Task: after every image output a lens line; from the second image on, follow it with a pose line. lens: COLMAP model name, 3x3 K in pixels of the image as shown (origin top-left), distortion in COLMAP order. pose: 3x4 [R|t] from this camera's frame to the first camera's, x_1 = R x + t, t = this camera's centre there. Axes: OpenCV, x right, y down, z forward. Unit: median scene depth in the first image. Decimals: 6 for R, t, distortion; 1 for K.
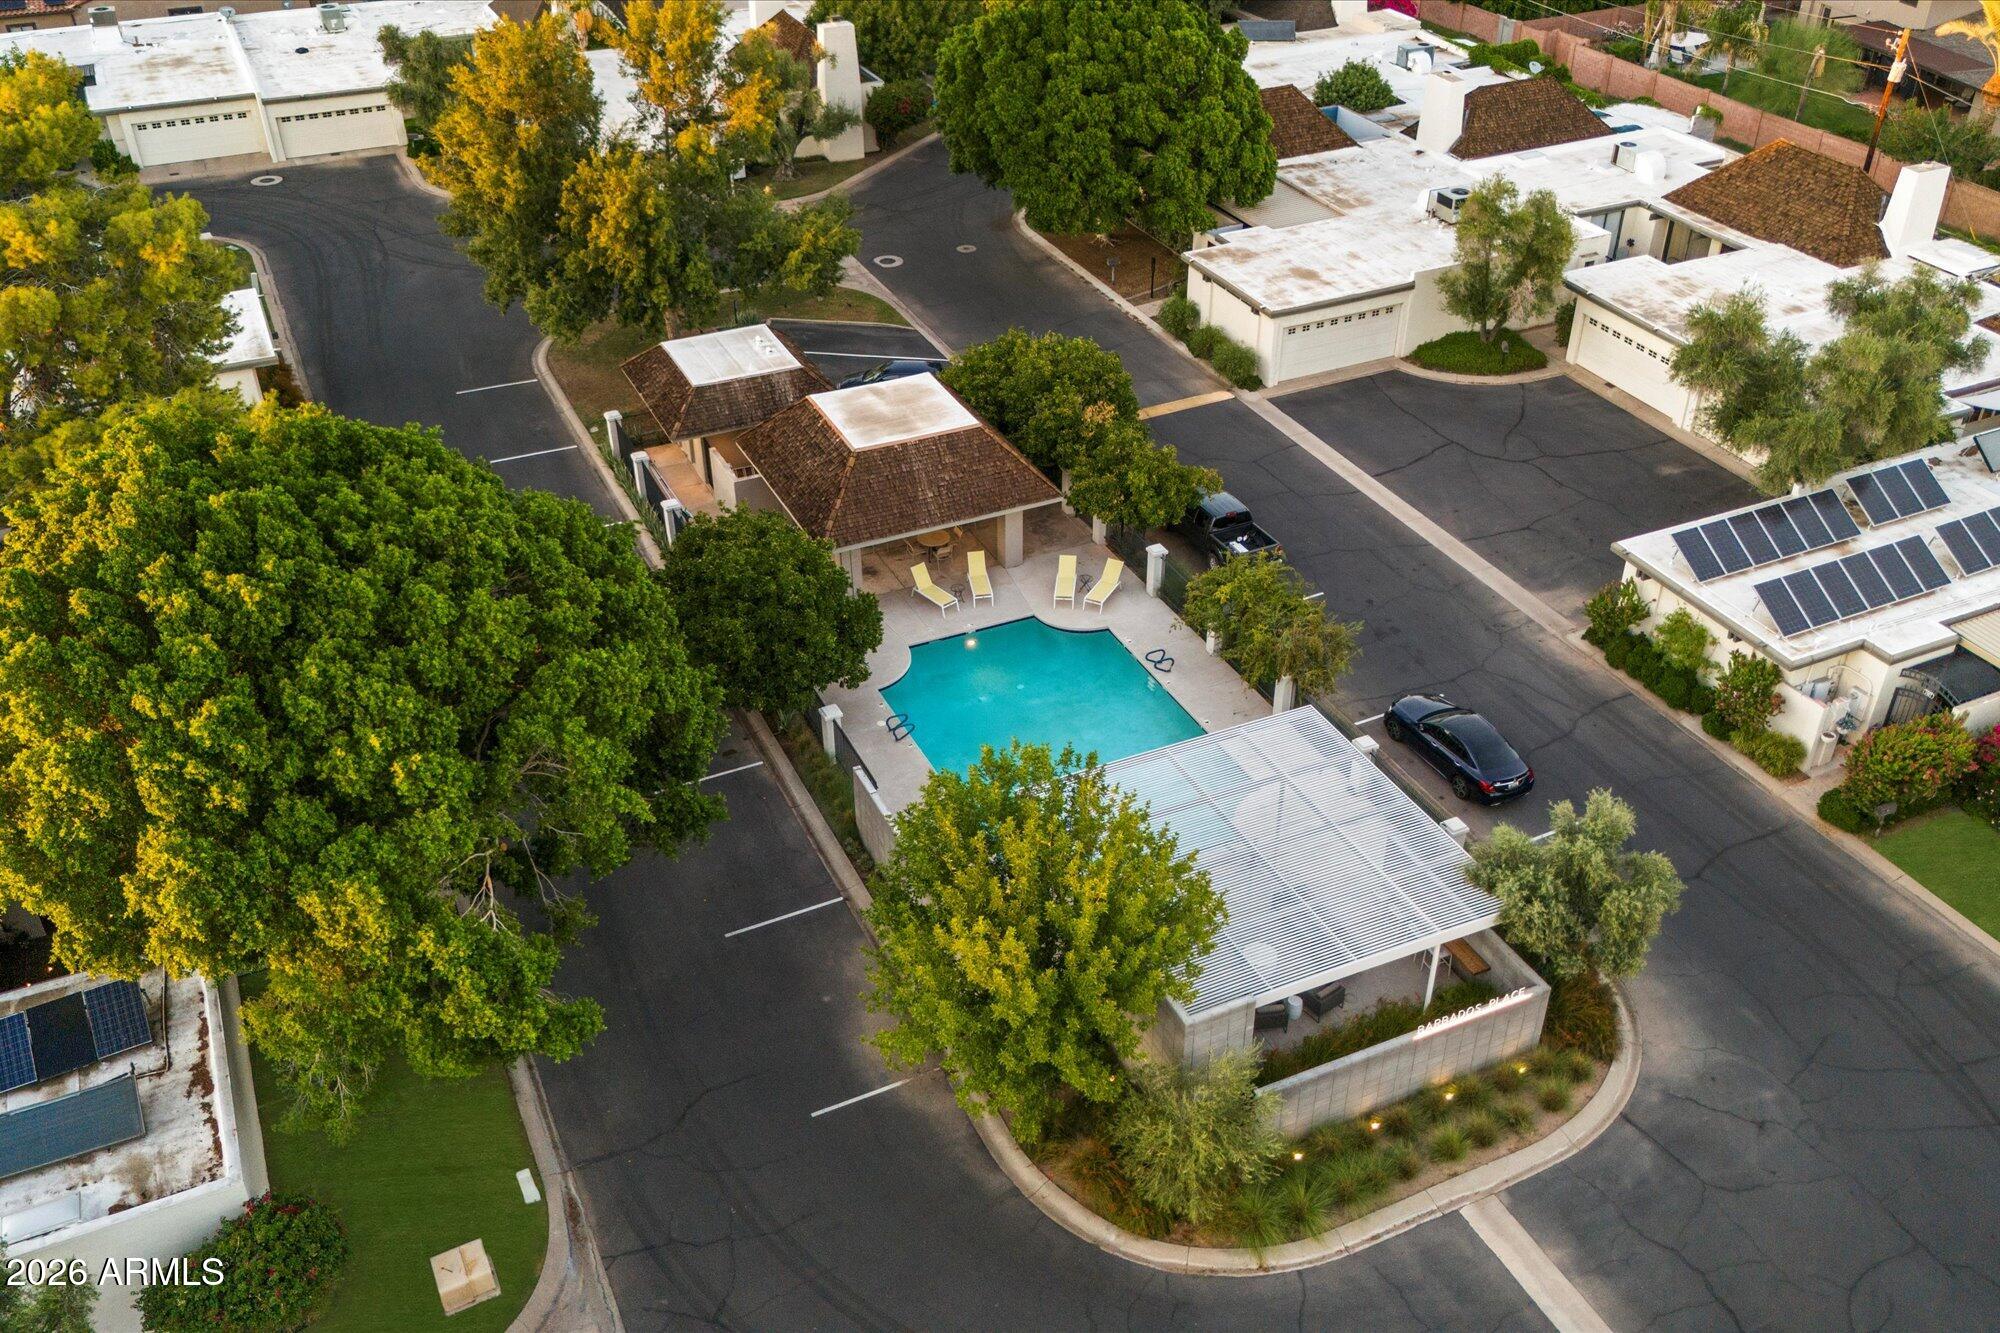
lens RADIAL K [[1756.0, 0, 1000.0], [0, 1756.0, 666.5], [0, 0, 1]] dist [0.043570, -0.016796]
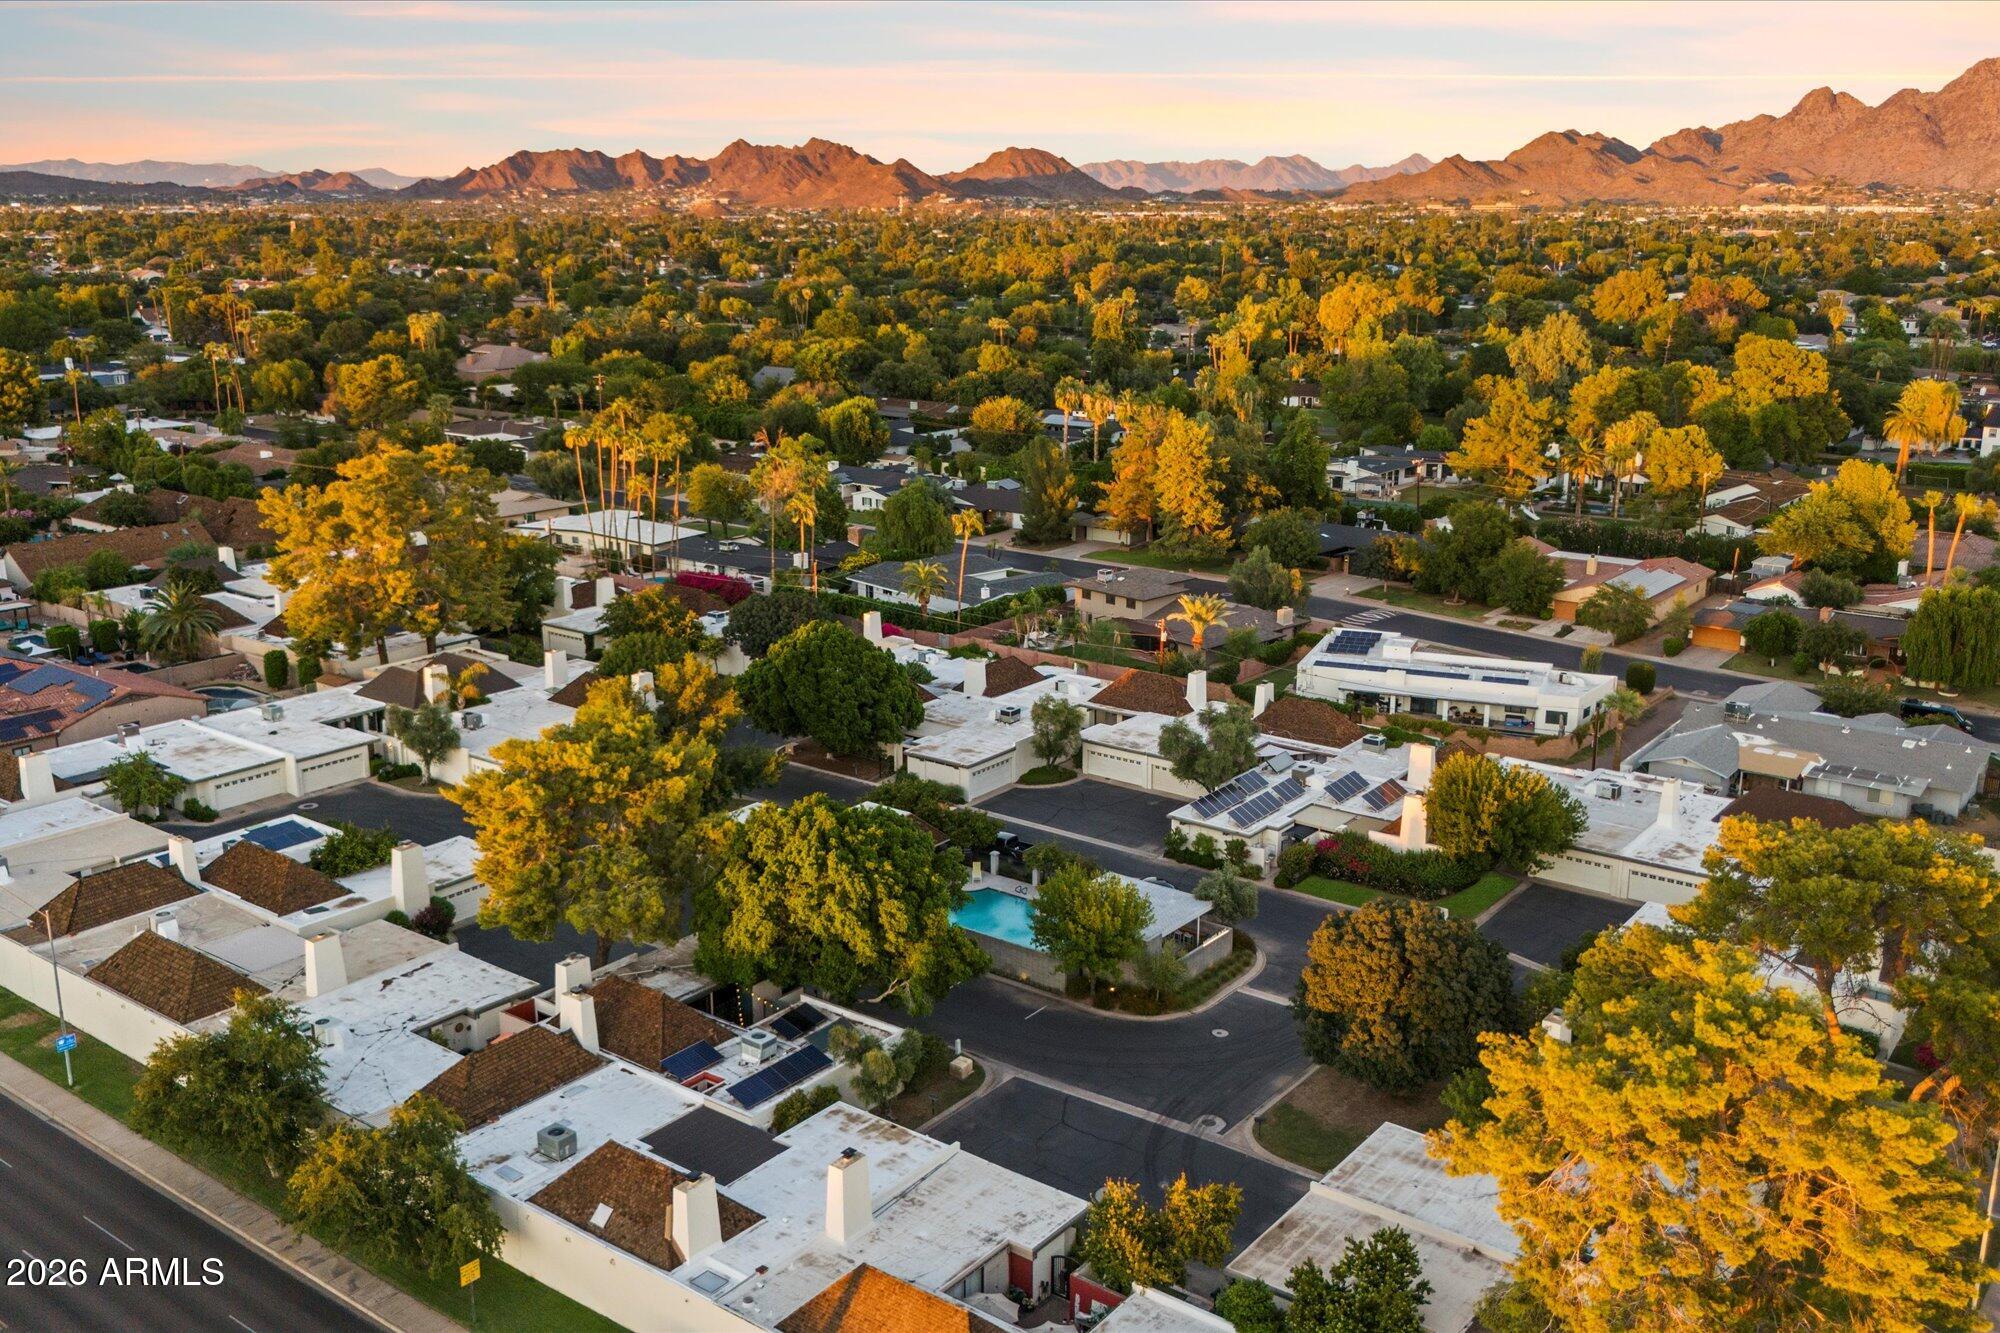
lens RADIAL K [[1756.0, 0, 1000.0], [0, 1756.0, 666.5], [0, 0, 1]] dist [0.043570, -0.016796]
pose [[0.884118, -0.112354, 0.453556, -0.731054], [0.259760, 0.925031, -0.277206, 0.275605], [-0.388408, 0.362898, 0.847021, -0.824933]]
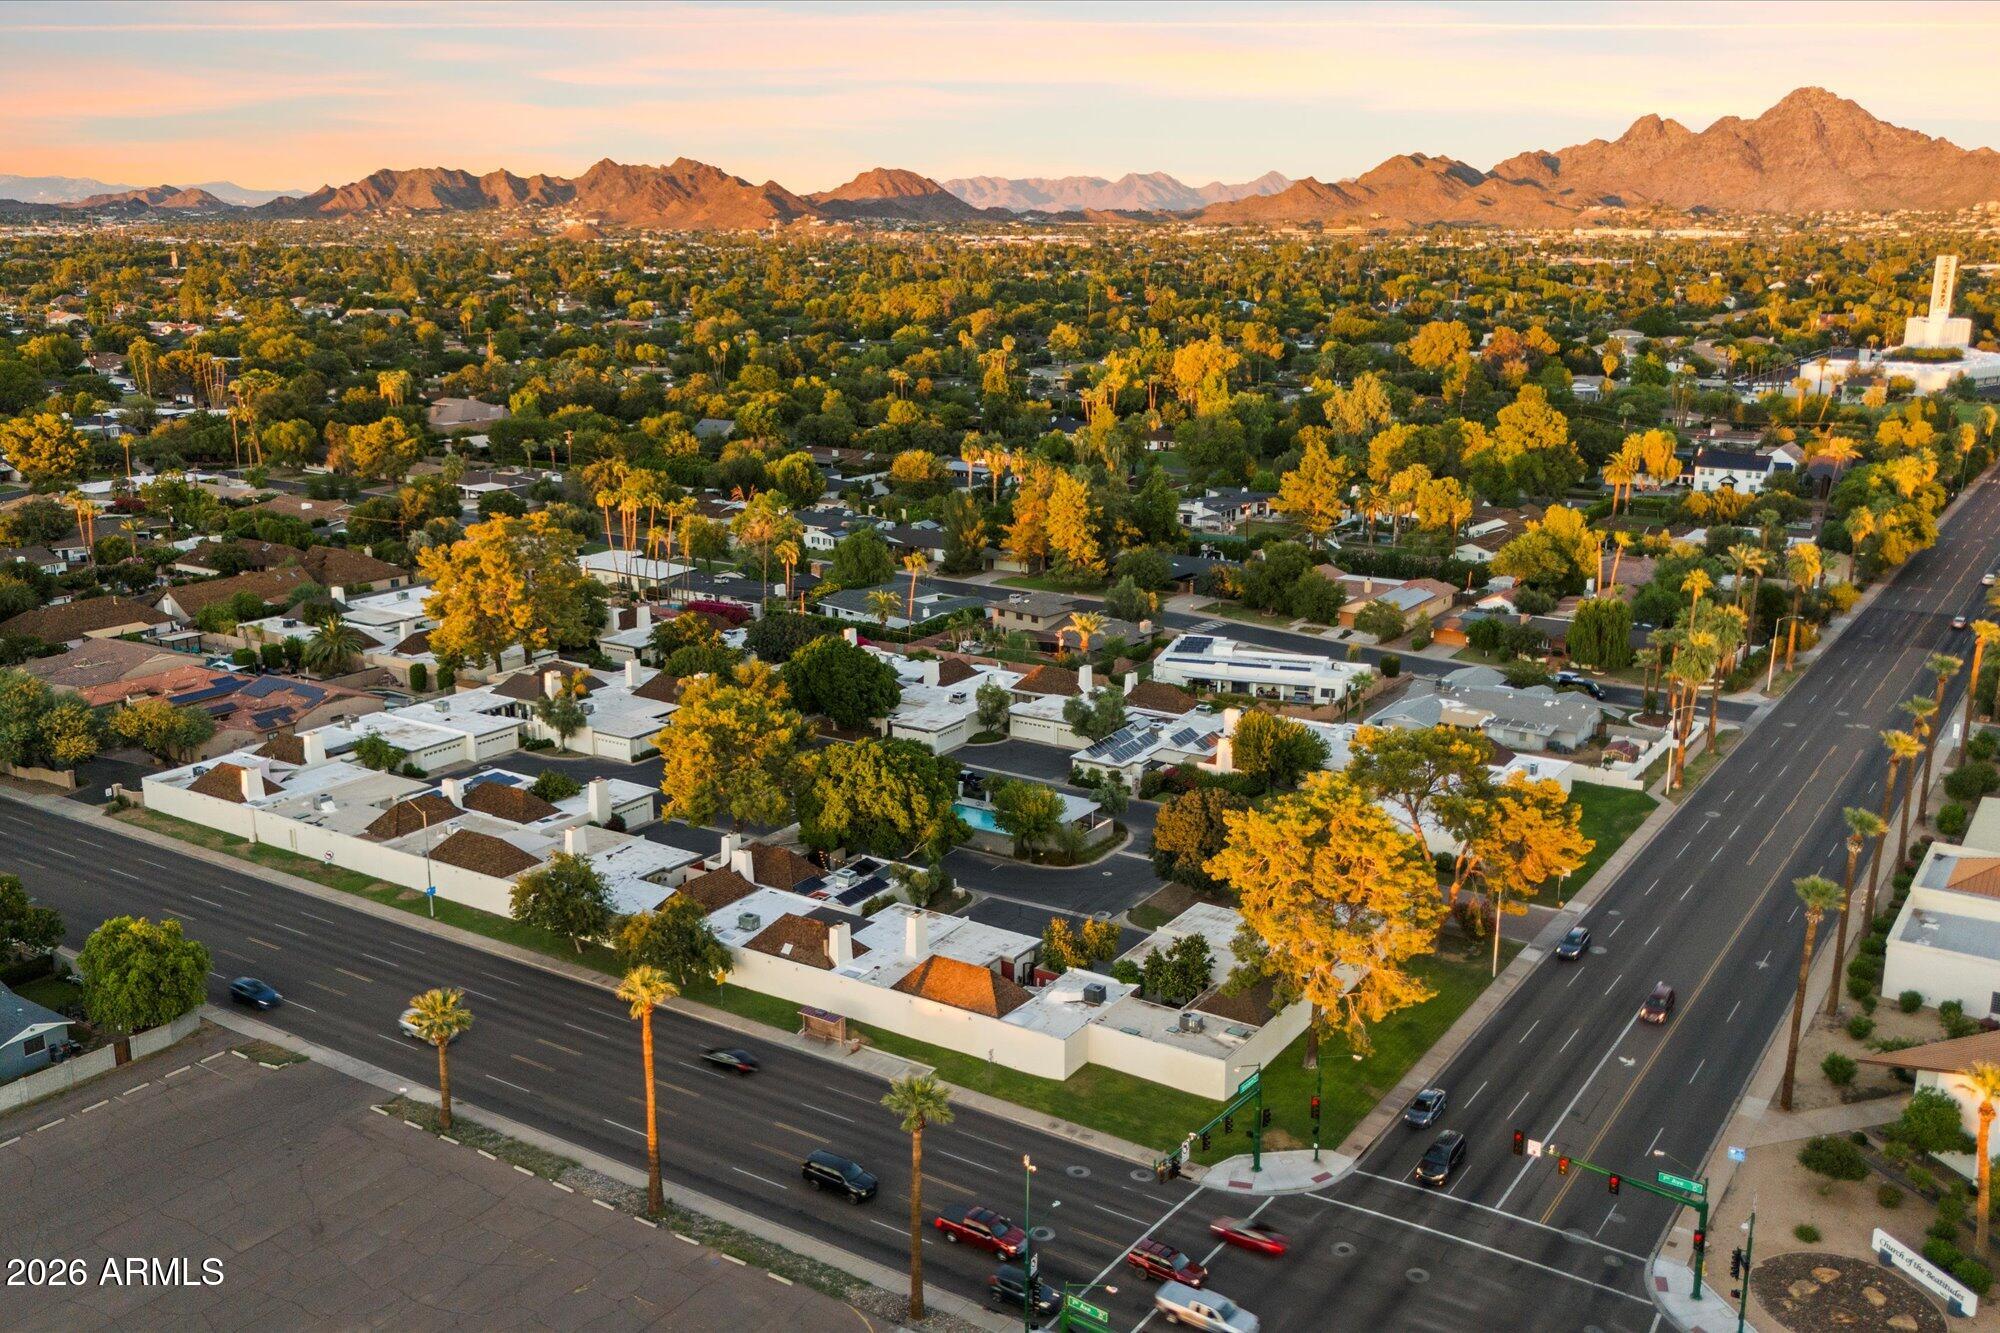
lens RADIAL K [[1756.0, 0, 1000.0], [0, 1756.0, 666.5], [0, 0, 1]] dist [0.043570, -0.016796]
pose [[0.846944, -0.124660, 0.516861, -1.322390], [0.296230, 0.917898, -0.264028, 0.545341], [-0.441512, 0.376727, 0.814336, -1.620345]]
